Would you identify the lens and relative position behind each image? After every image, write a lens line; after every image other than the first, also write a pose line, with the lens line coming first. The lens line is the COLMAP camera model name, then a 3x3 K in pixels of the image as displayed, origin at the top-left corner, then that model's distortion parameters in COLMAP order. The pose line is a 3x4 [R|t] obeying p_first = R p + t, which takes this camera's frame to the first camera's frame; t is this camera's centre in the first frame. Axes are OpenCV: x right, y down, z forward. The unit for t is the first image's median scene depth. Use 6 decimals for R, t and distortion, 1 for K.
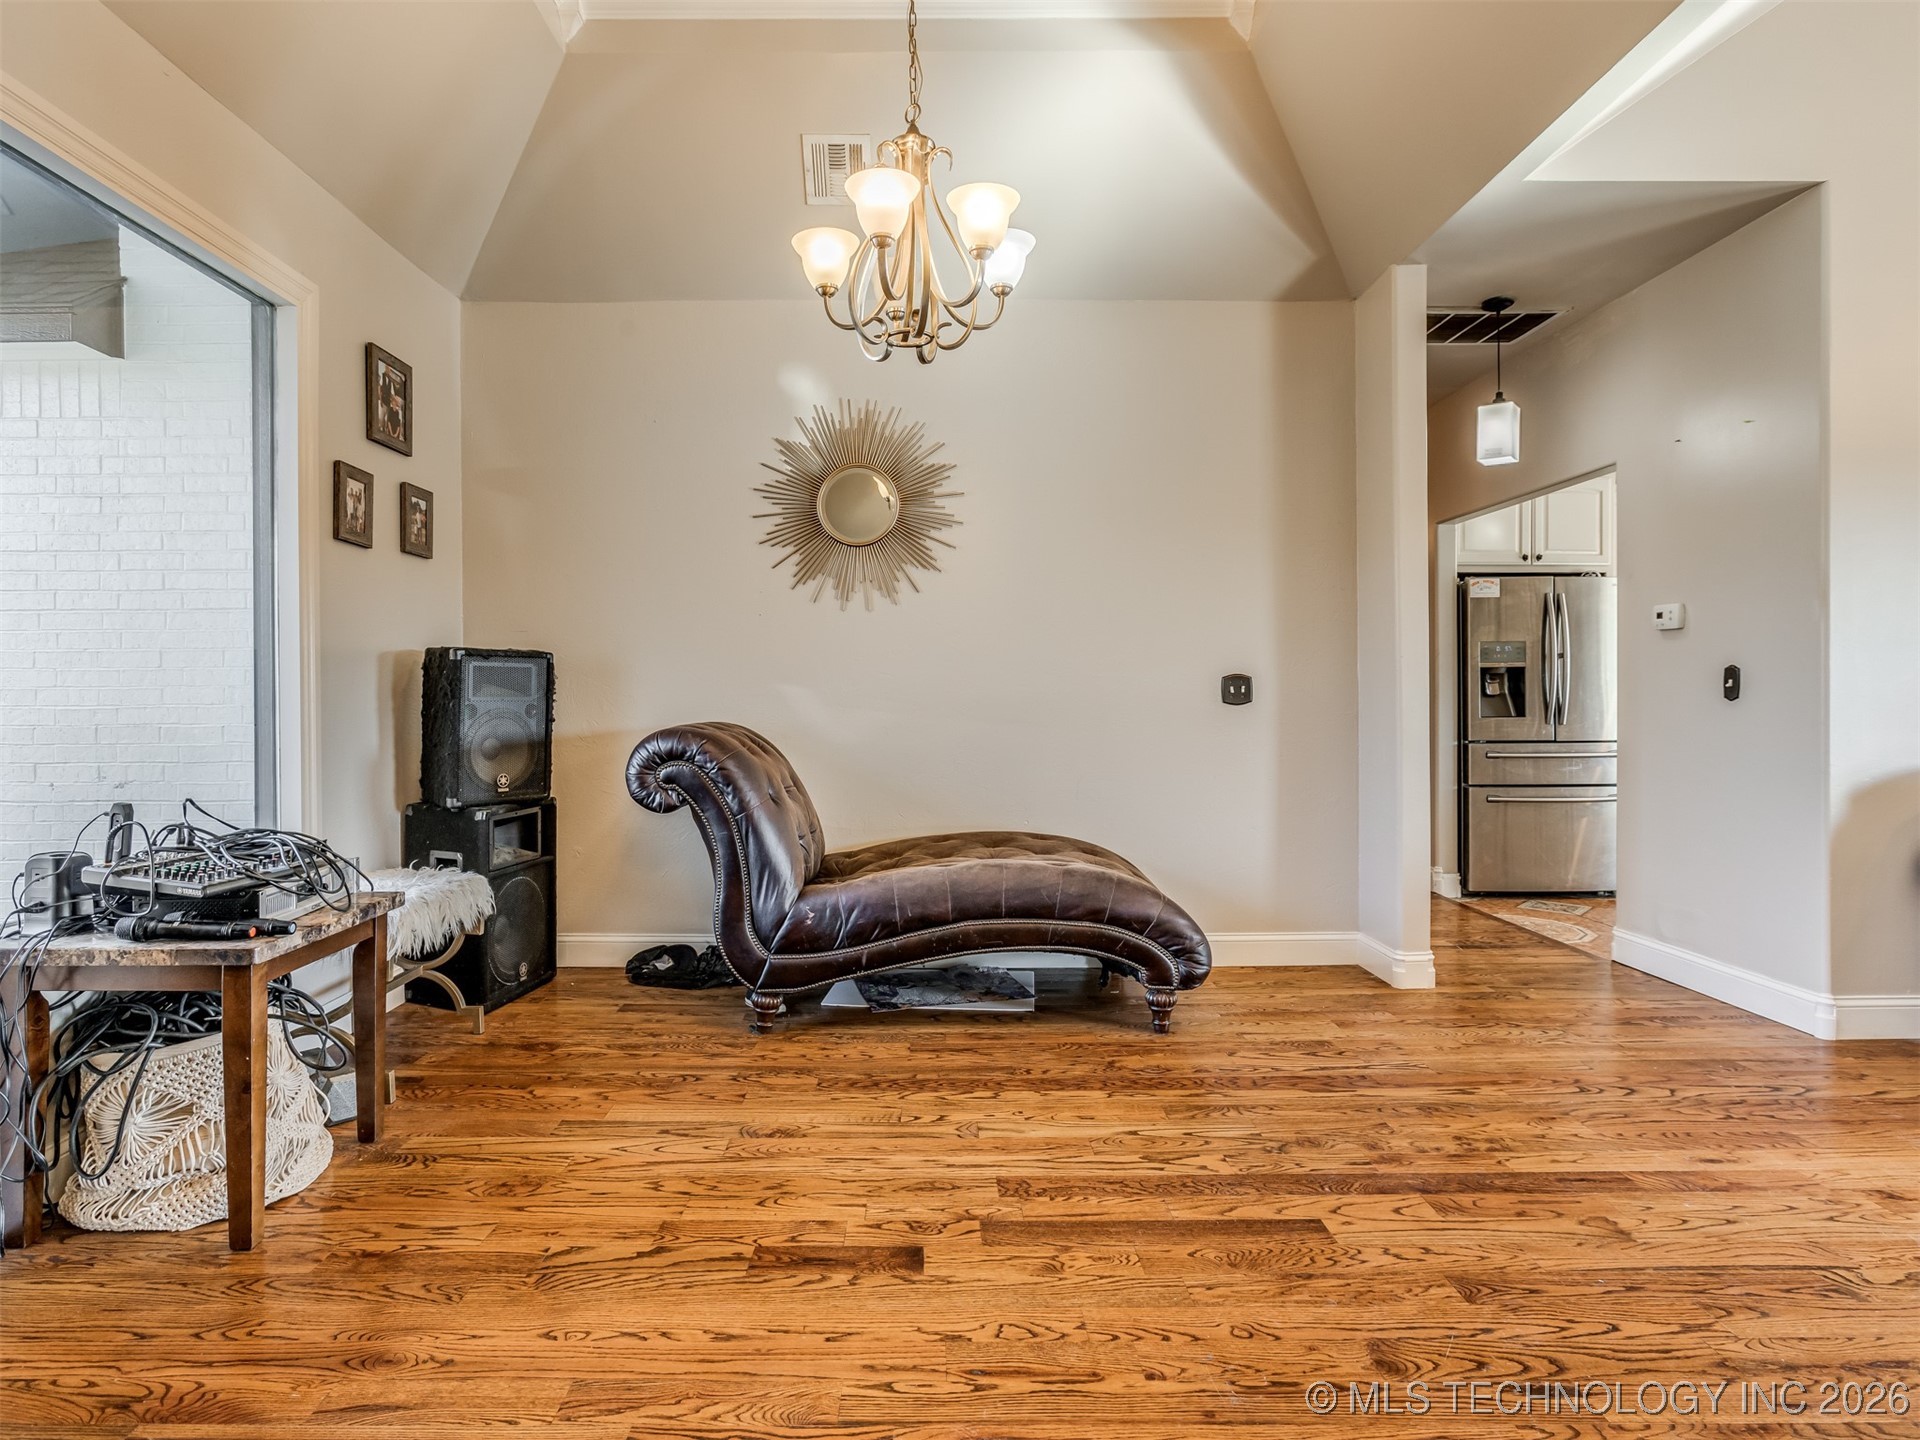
lens RADIAL K [[983.1, 0, 950.3], [0, 983.1, 711.8], [0, 0, 1]] dist [-0.024667, 0.001841]
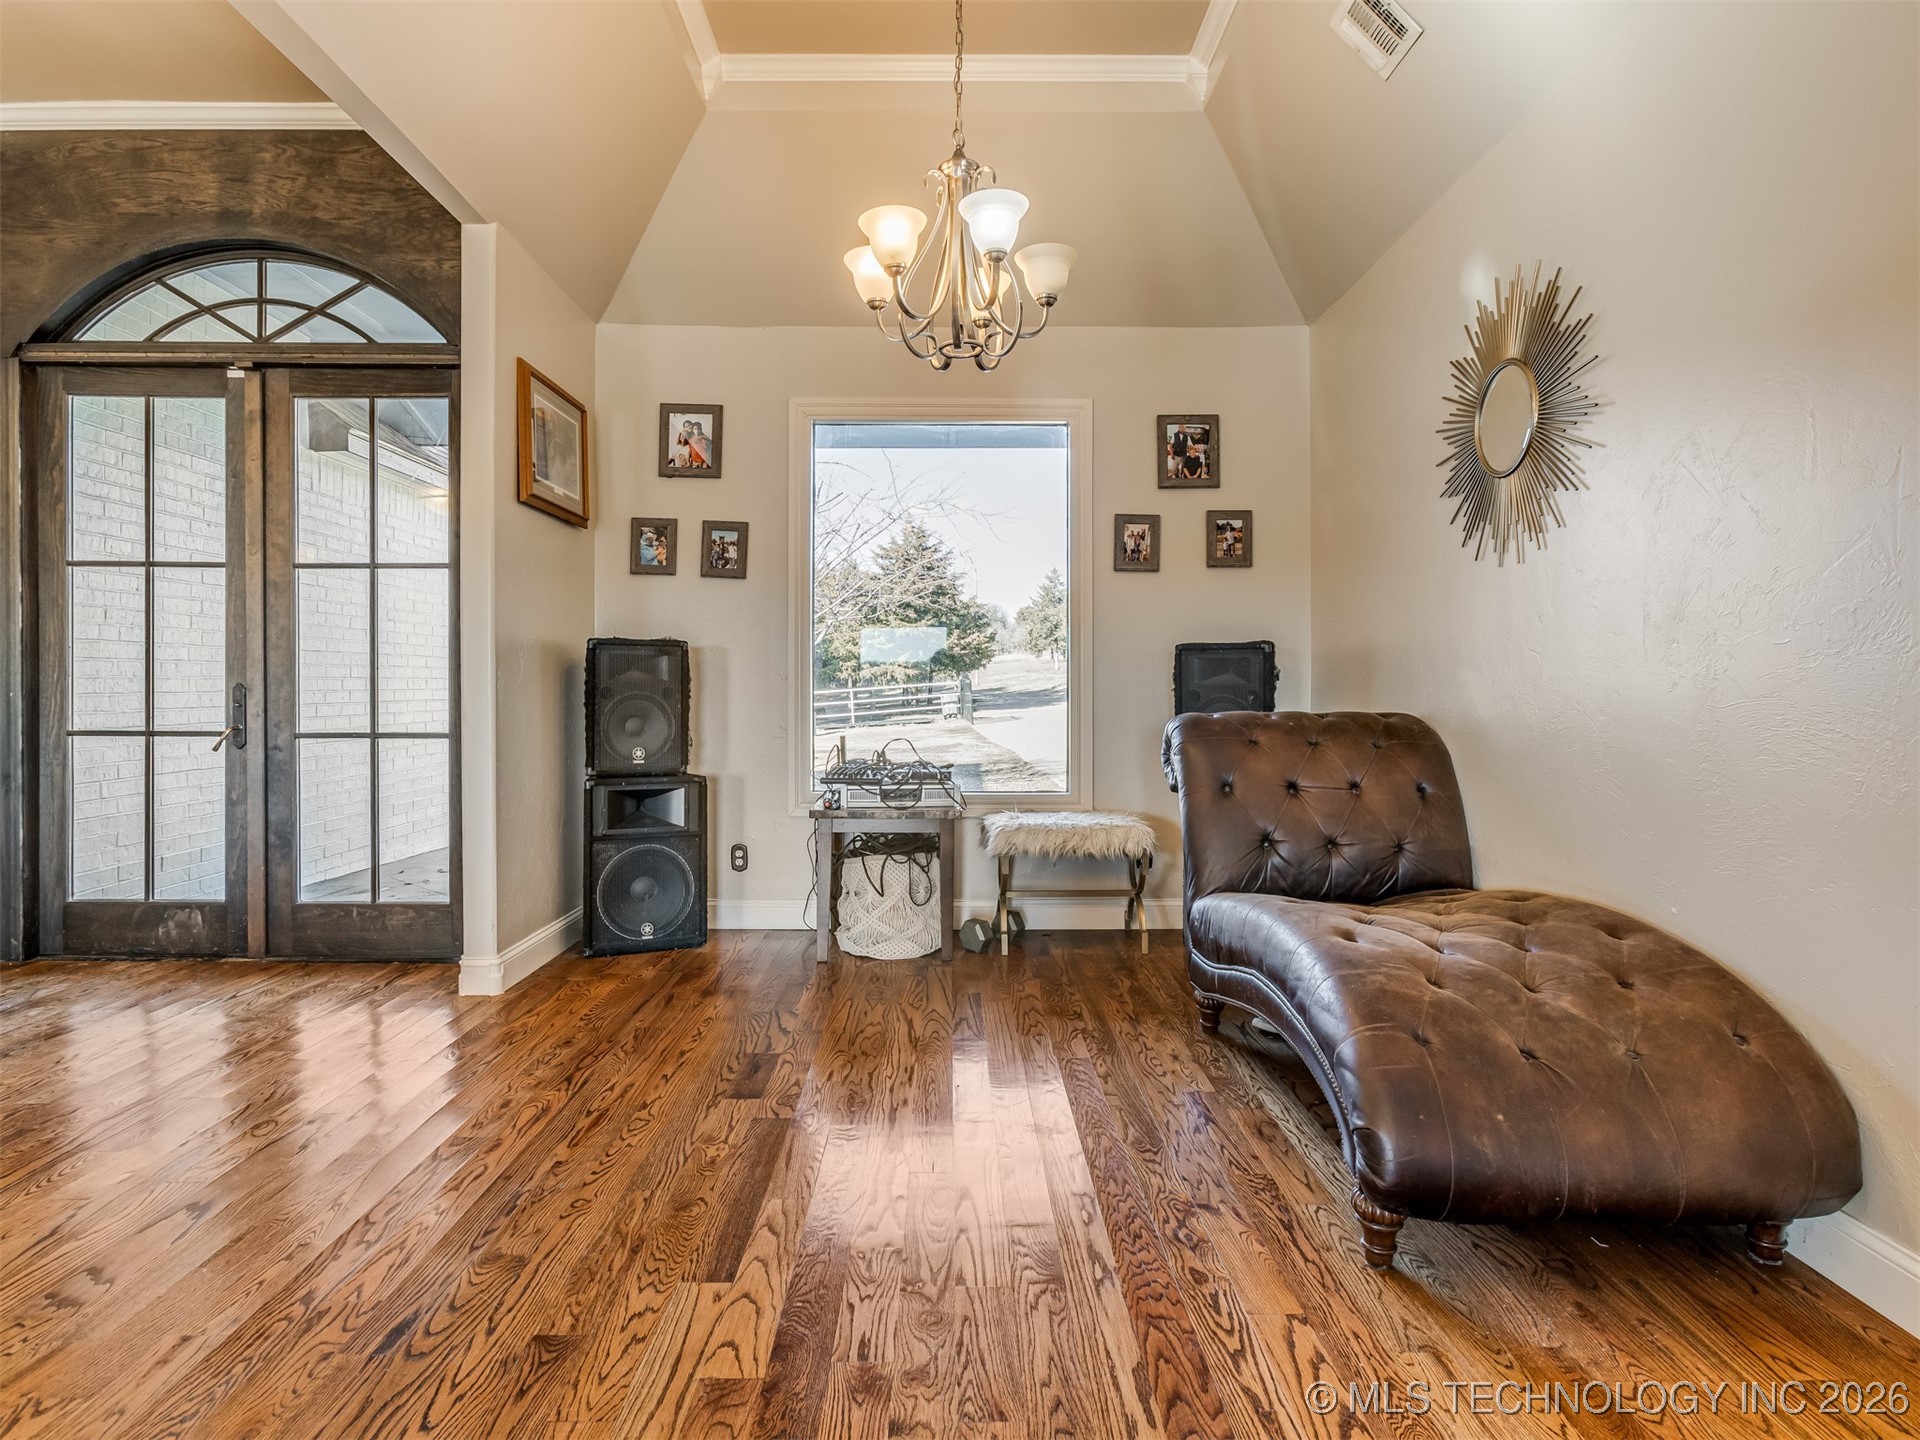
lens RADIAL K [[983.1, 0, 949.4], [0, 983.1, 704.6], [0, 0, 1]] dist [-0.024667, 0.001841]
pose [[0.027345, 0.020913, -0.999407, 1.270294], [-0.009841, 0.999738, 0.020650, -0.022980], [0.999578, 0.009271, 0.027543, 1.179593]]
